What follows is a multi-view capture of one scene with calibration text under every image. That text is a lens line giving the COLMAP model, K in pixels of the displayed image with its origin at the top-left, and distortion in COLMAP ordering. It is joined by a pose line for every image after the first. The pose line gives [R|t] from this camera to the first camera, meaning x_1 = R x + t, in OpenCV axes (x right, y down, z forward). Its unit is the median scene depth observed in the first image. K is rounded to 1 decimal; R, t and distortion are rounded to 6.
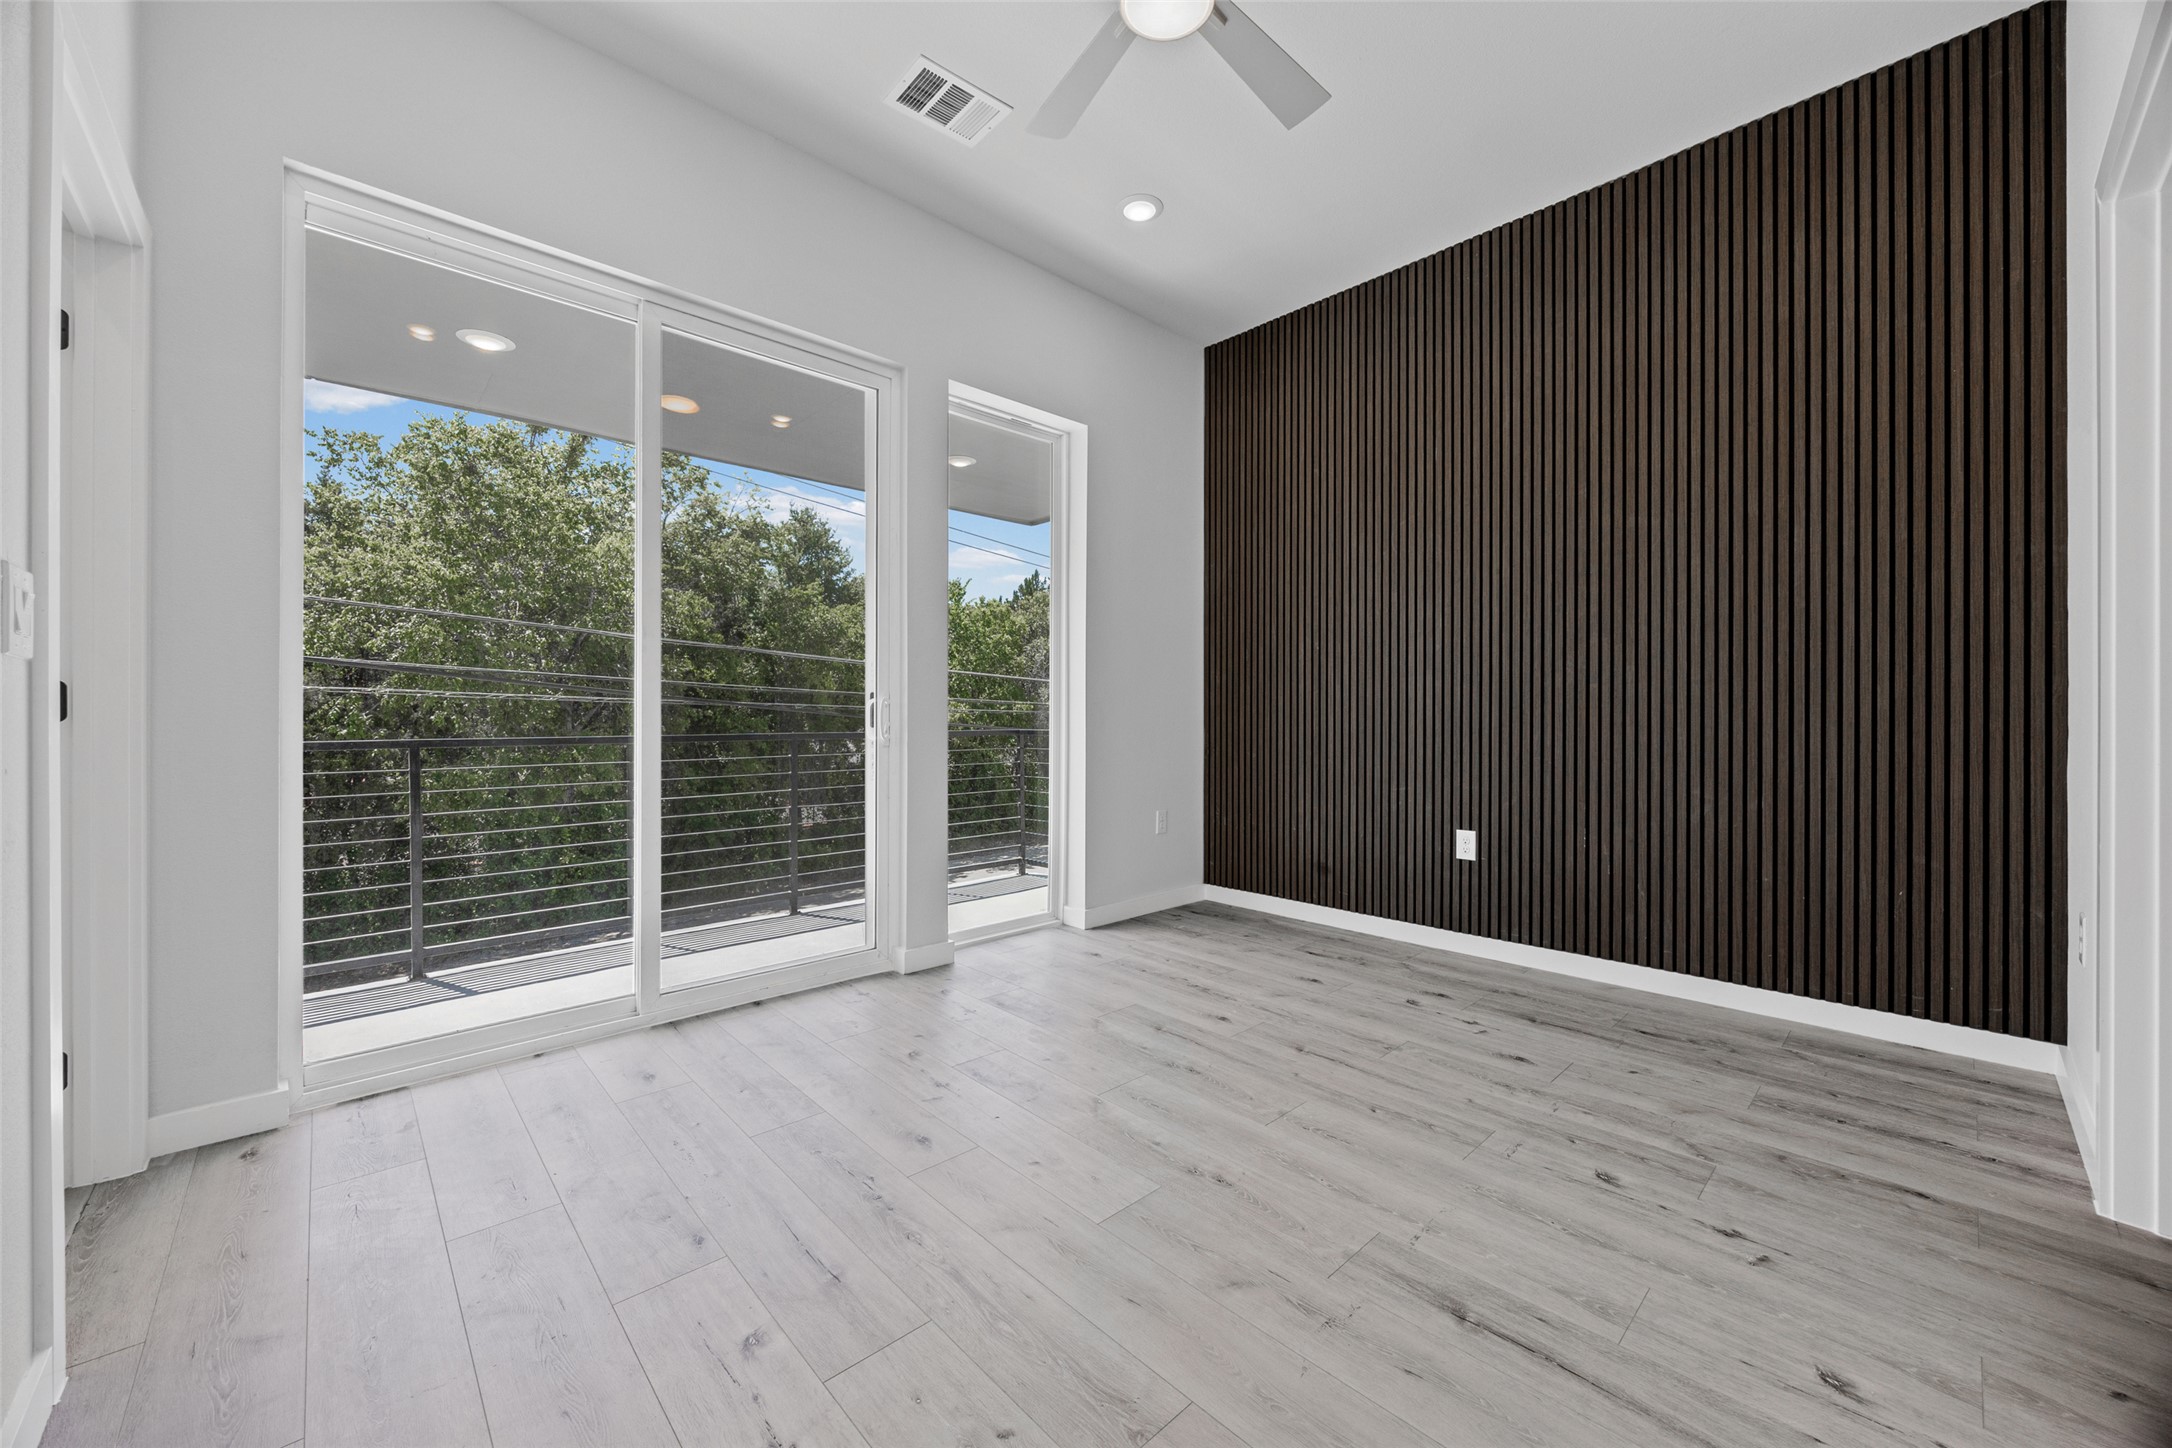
lens RADIAL K [[827.3, 0, 1083.6], [0, 827.3, 703.3], [0, 0, 1]] dist [0.001675, -0.000340]
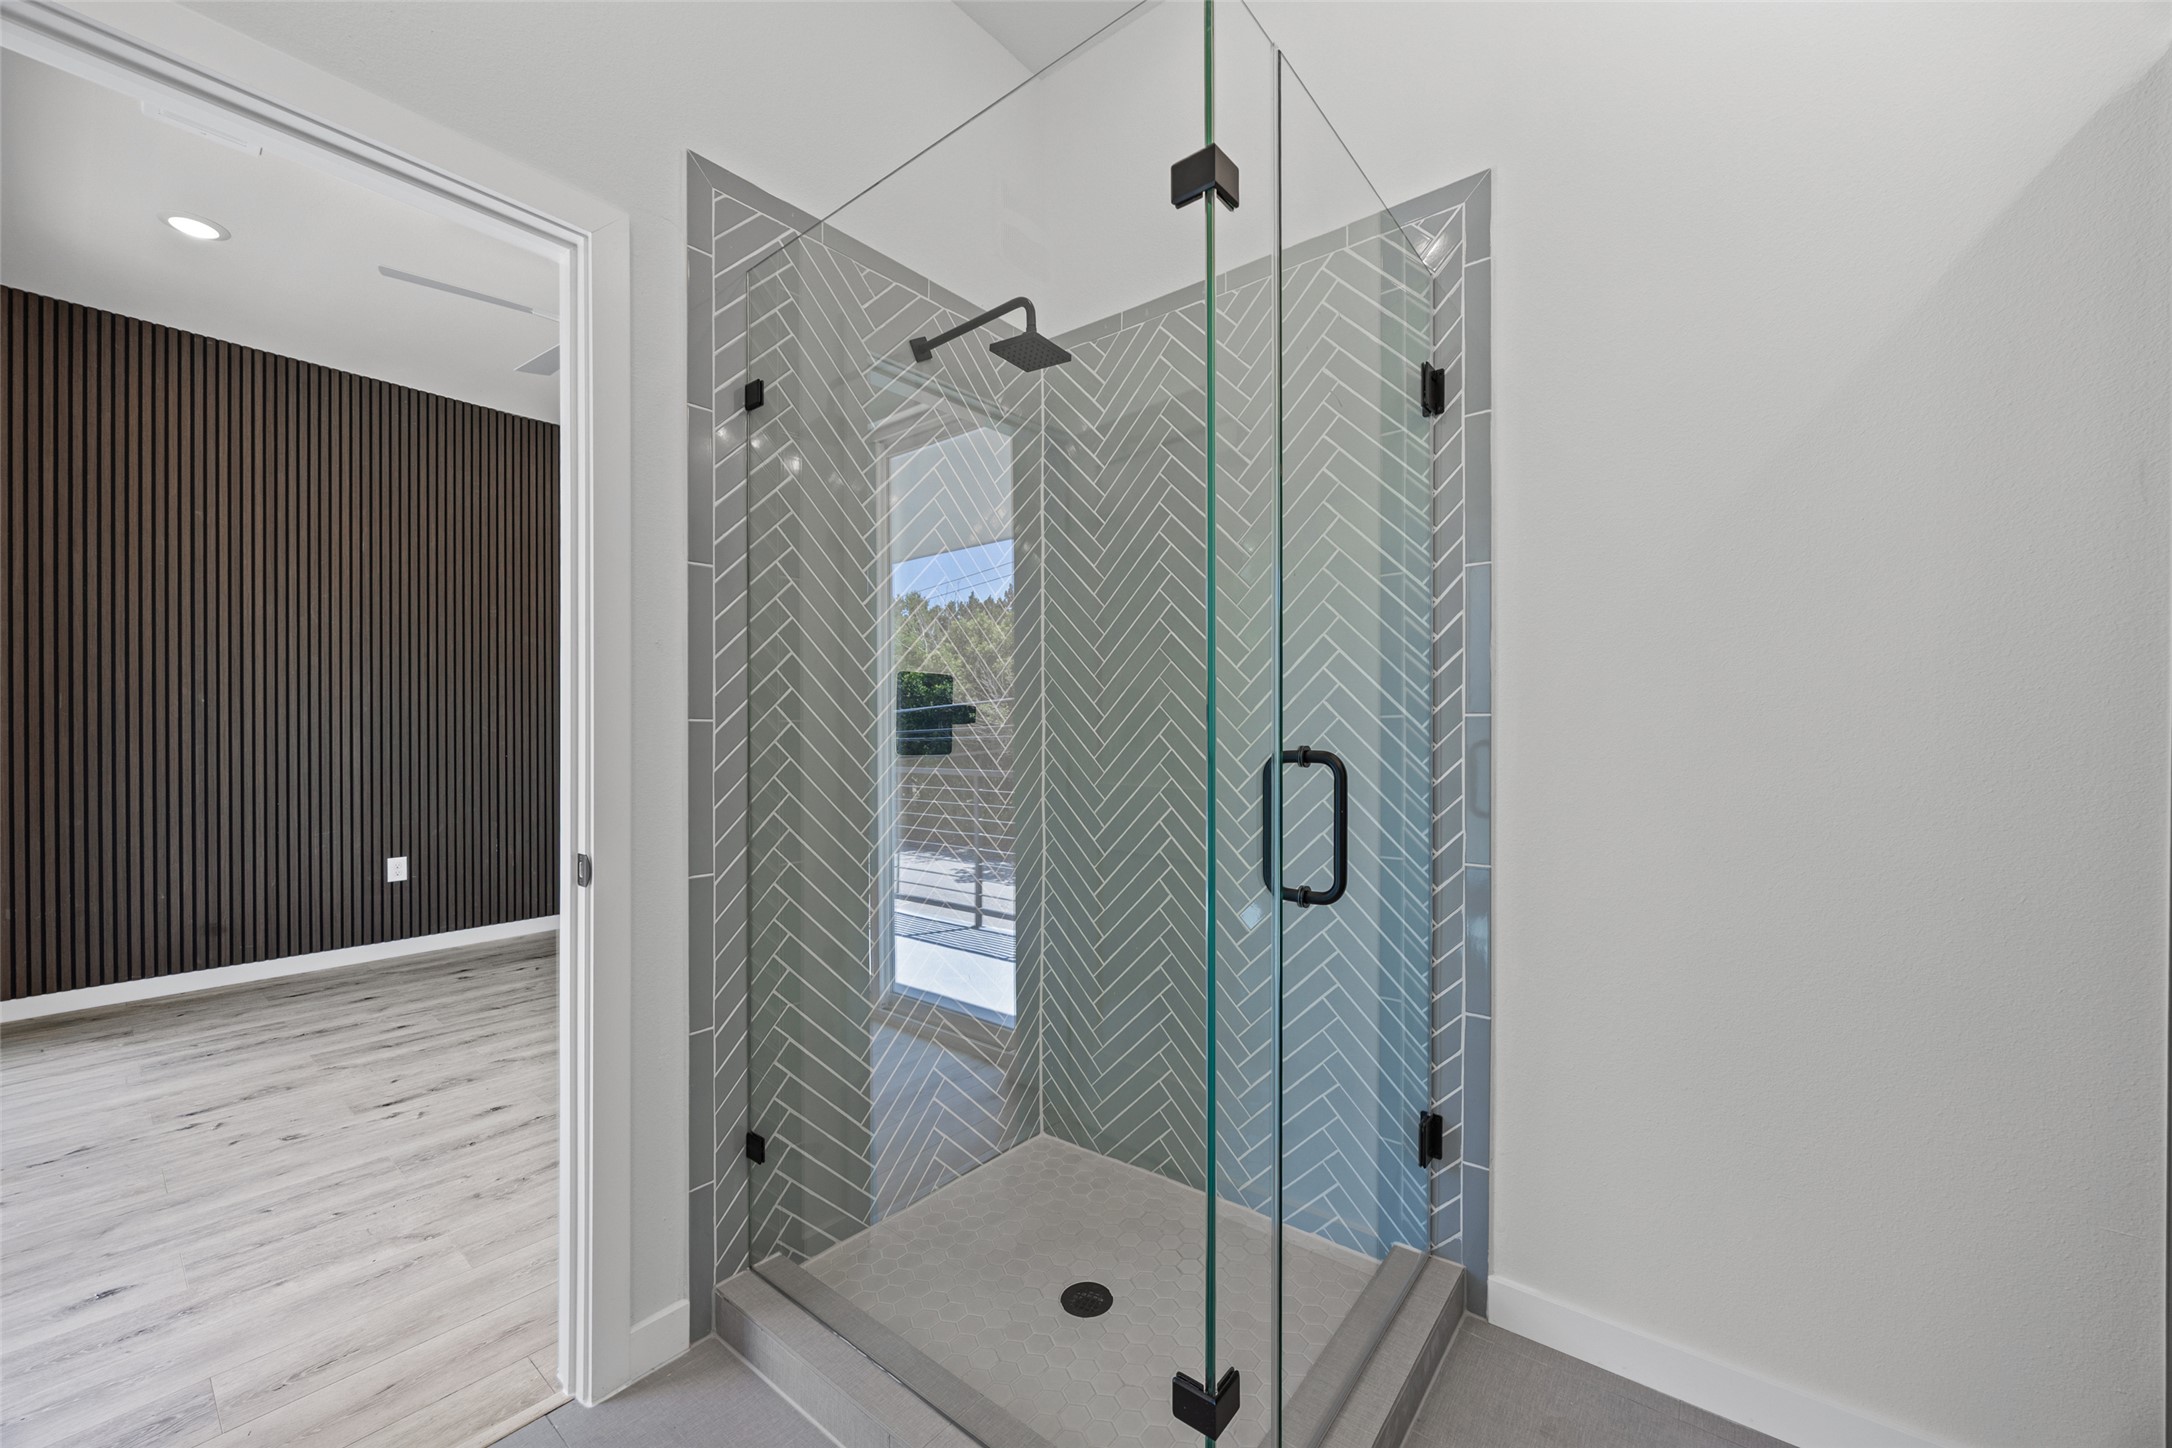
lens RADIAL K [[827.3, 0, 1081.2], [0, 827.3, 730.7], [0, 0, 1]] dist [0.001675, -0.000340]
pose [[-0.142218, 0.001833, 0.989834, -1.037942], [-0.009197, 0.999953, -0.003173, -0.049114], [-0.989793, -0.009554, -0.142194, 0.174554]]
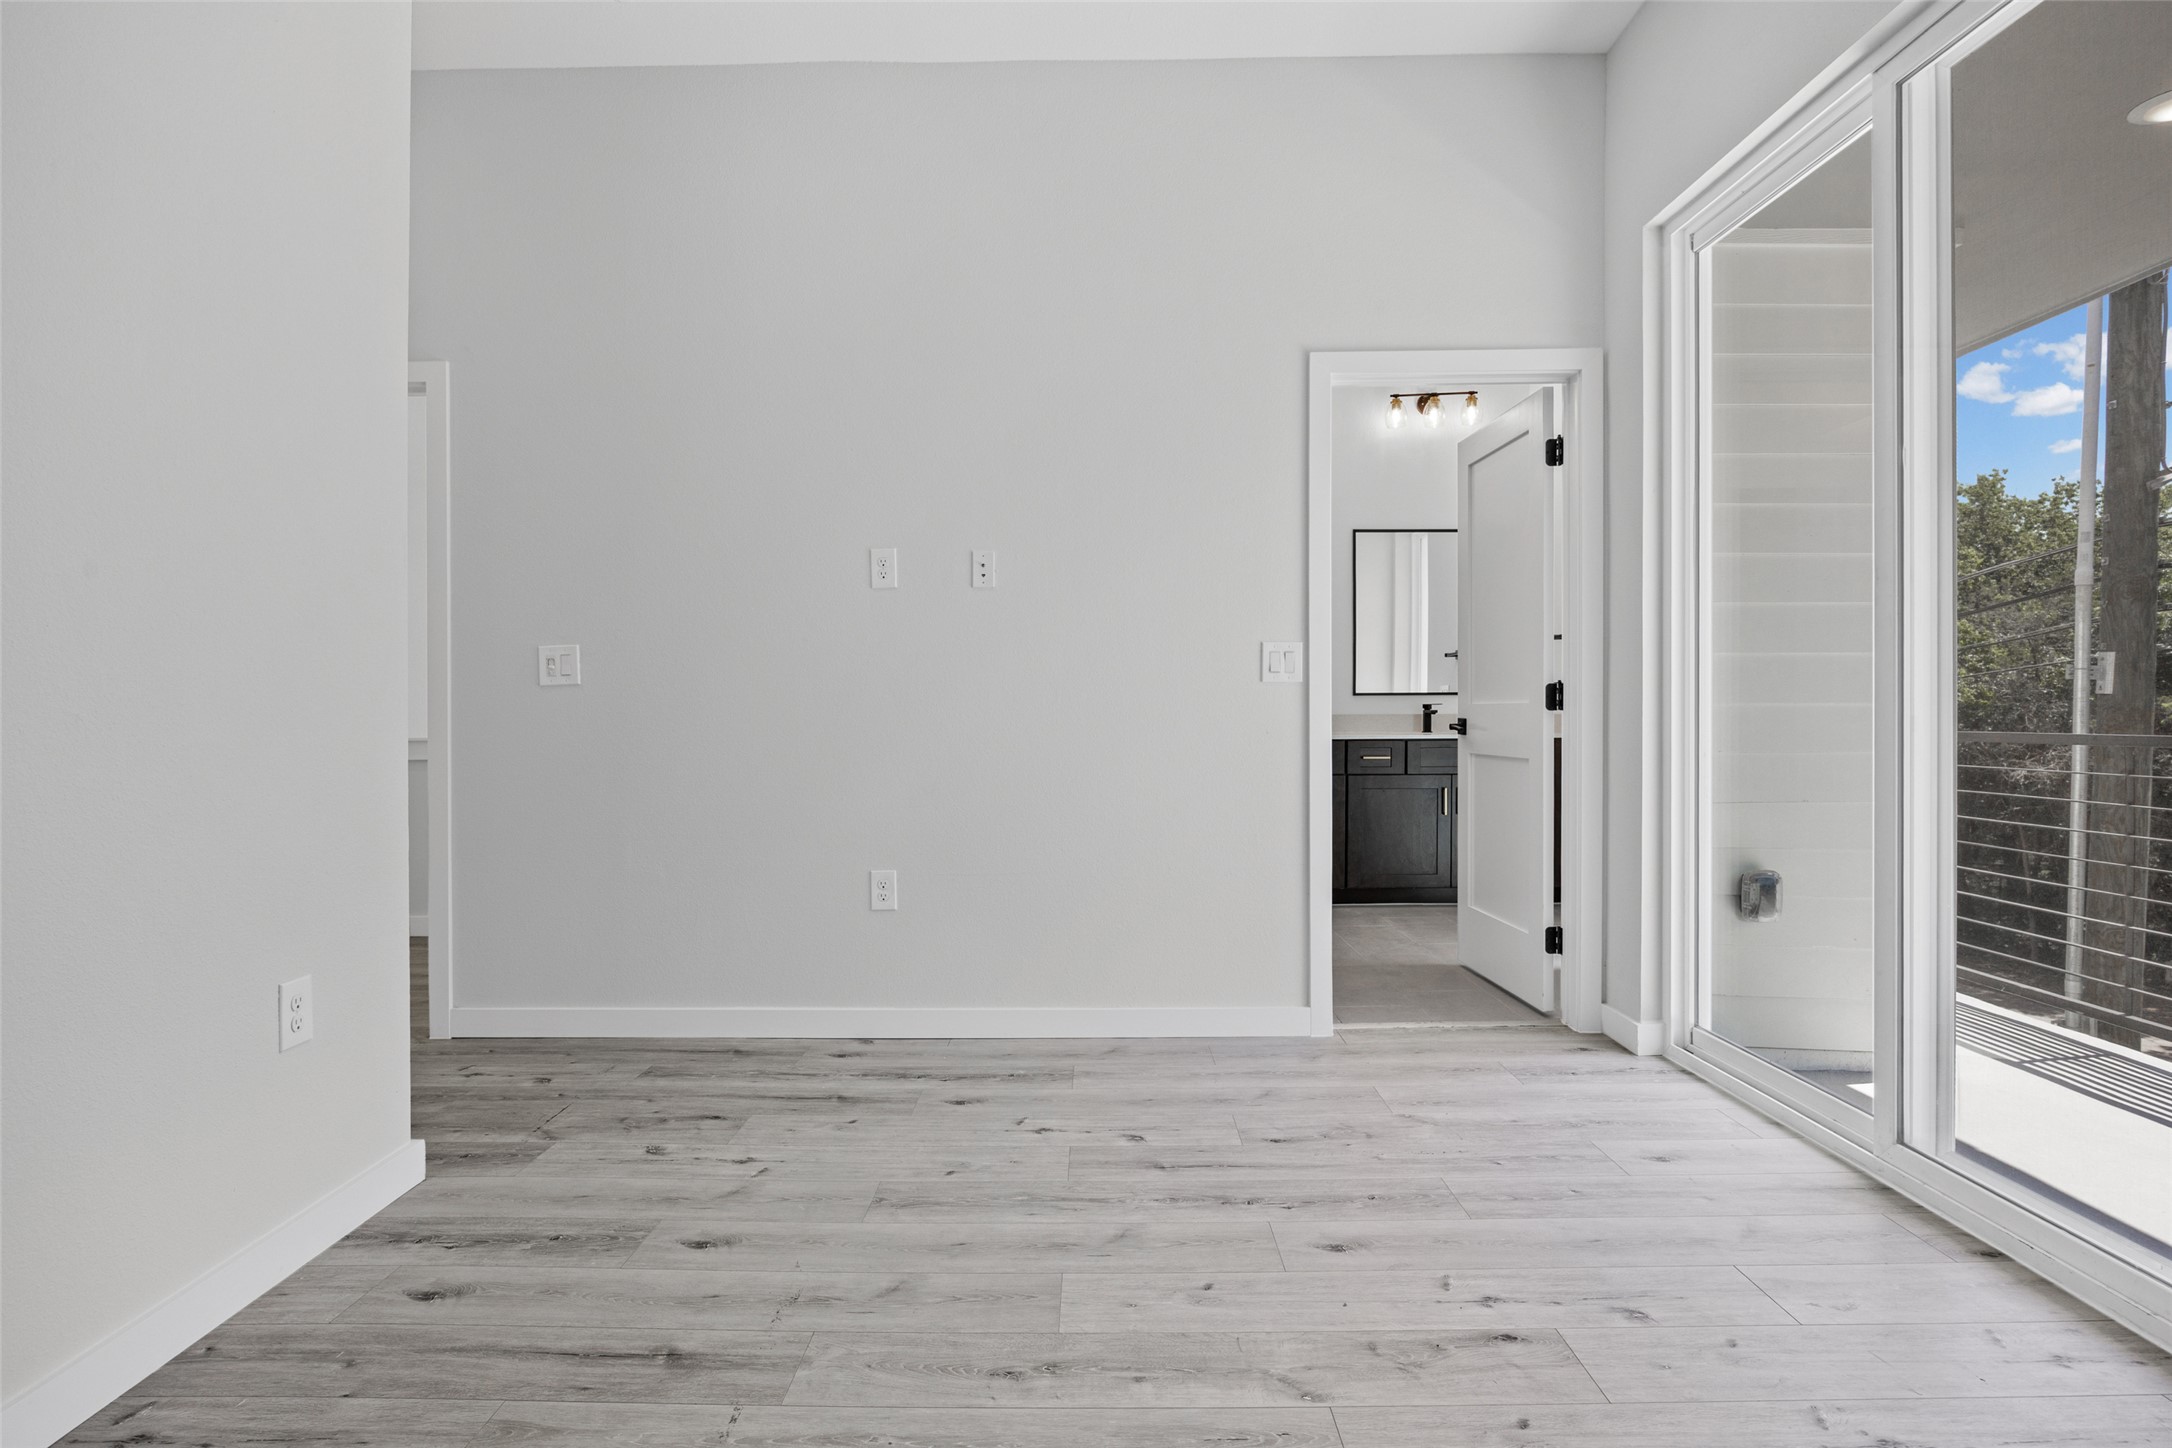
lens RADIAL K [[1096.1, 0, 1072.9], [0, 1096.1, 720.6], [0, 0, 1]] dist [0.003900, 0.000268]
pose [[-0.694421, 0.013211, -0.719448, 0.460700], [0.021266, 0.999772, -0.002168, 0.015609], [0.719254, -0.016805, -0.694543, 0.989150]]
